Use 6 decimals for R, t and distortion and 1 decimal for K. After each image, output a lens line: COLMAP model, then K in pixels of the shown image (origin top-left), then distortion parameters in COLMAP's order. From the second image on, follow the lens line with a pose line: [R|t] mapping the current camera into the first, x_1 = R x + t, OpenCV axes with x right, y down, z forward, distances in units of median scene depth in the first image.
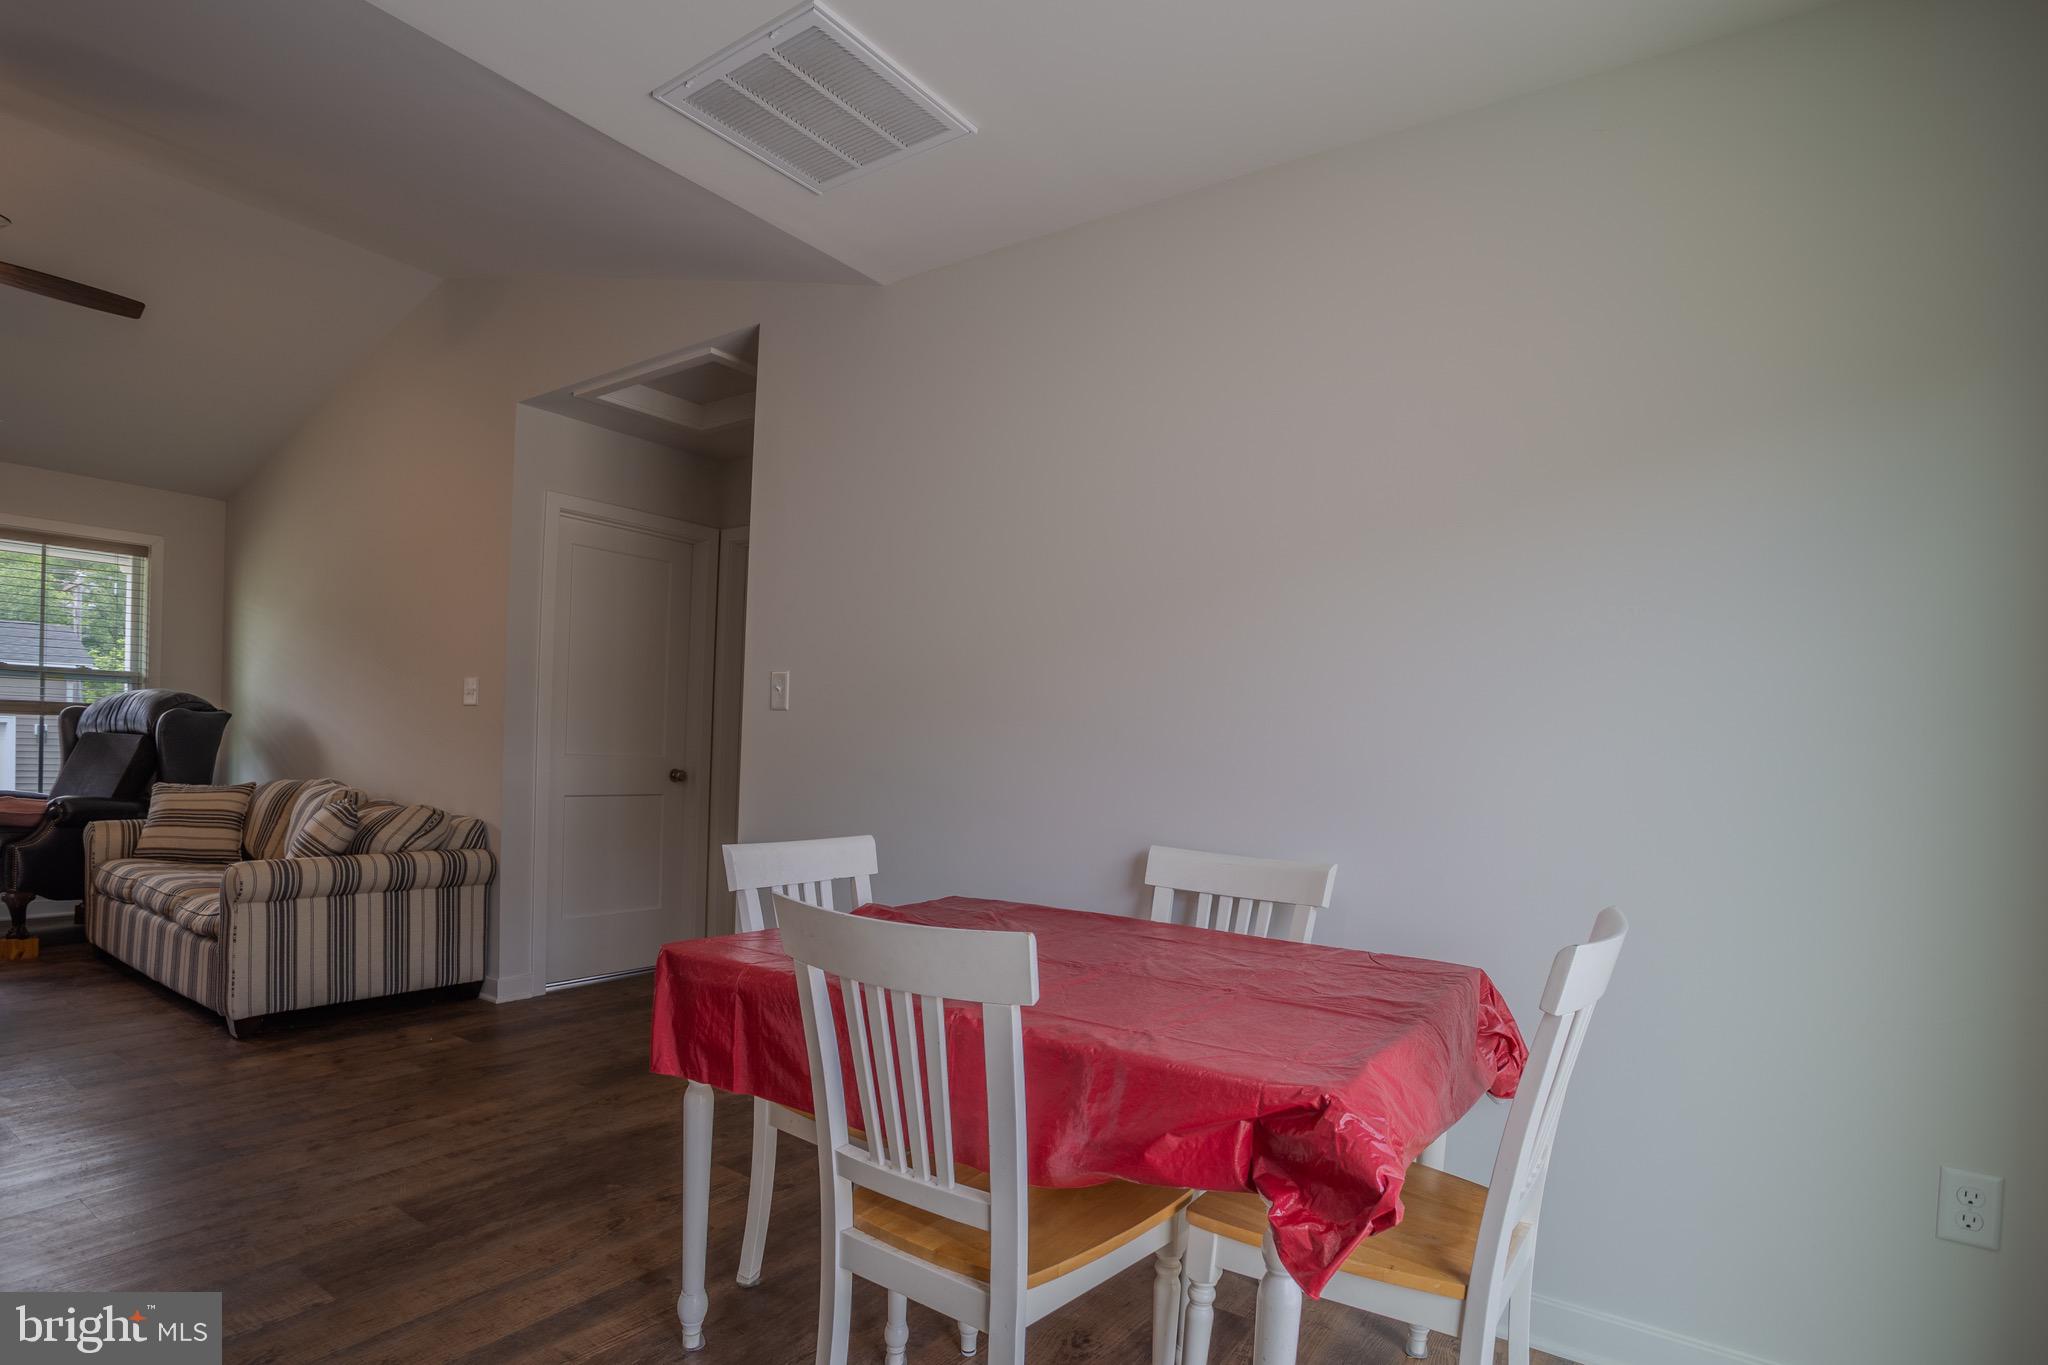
lens RADIAL K [[1059.3, 0, 1000.3], [0, 1059.3, 729.2], [0, 0, 1]] dist [-0.071407, 0.036244]
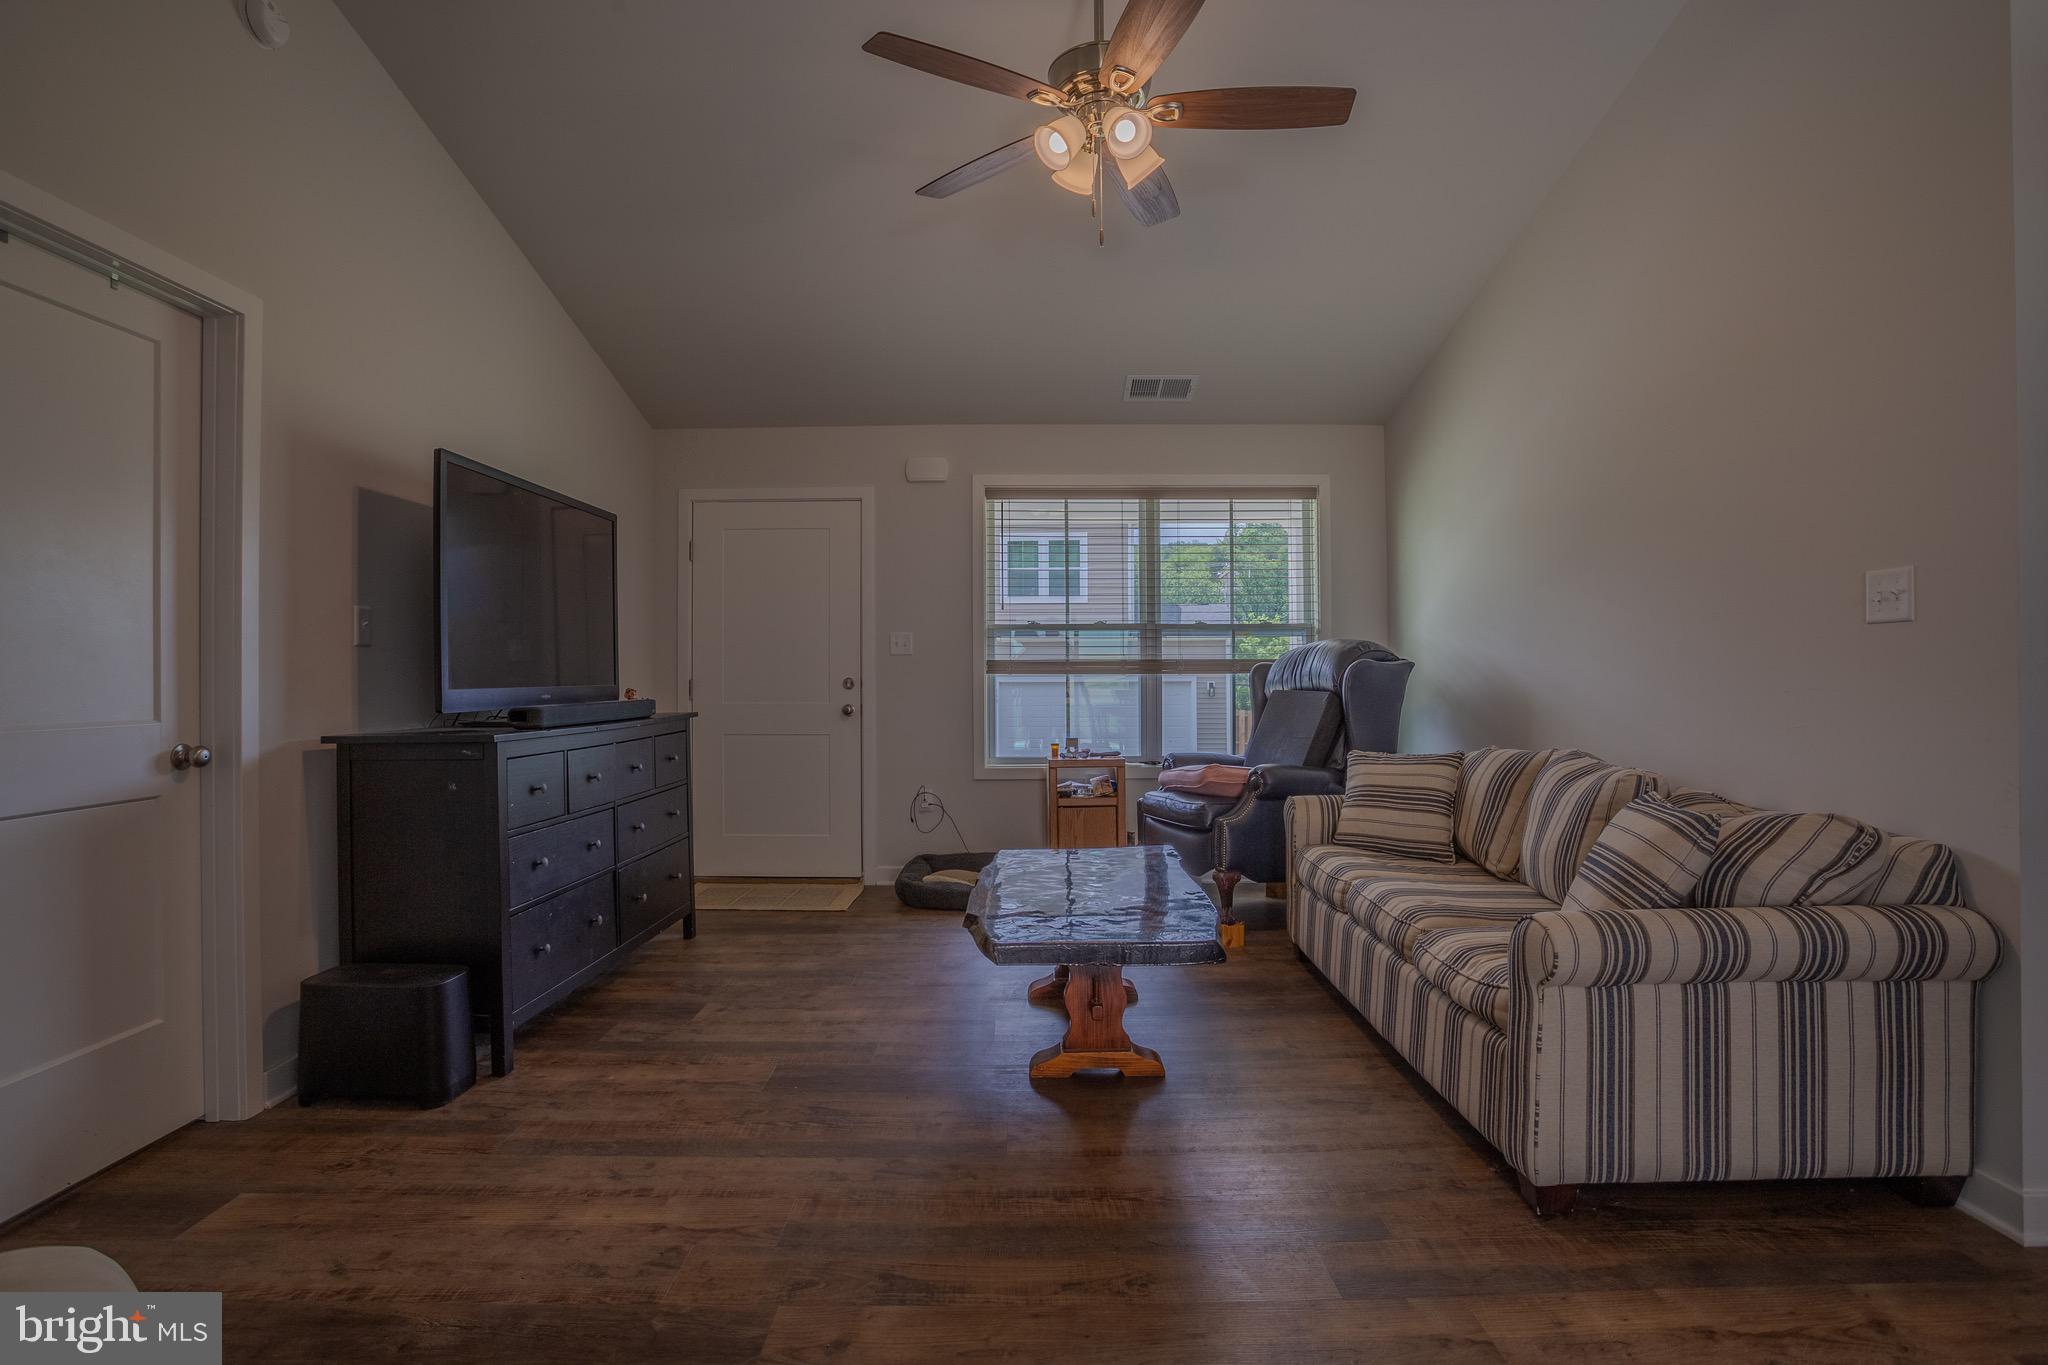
lens RADIAL K [[1018.4, 0, 1025.6], [0, 1018.4, 671.0], [0, 0, 1]] dist [-0.078103, 0.034128]
pose [[0.593185, -0.033797, -0.804357, -0.360713], [0.024509, 0.999413, -0.023918, 0.002543], [0.804693, -0.005526, 0.593665, 0.347367]]
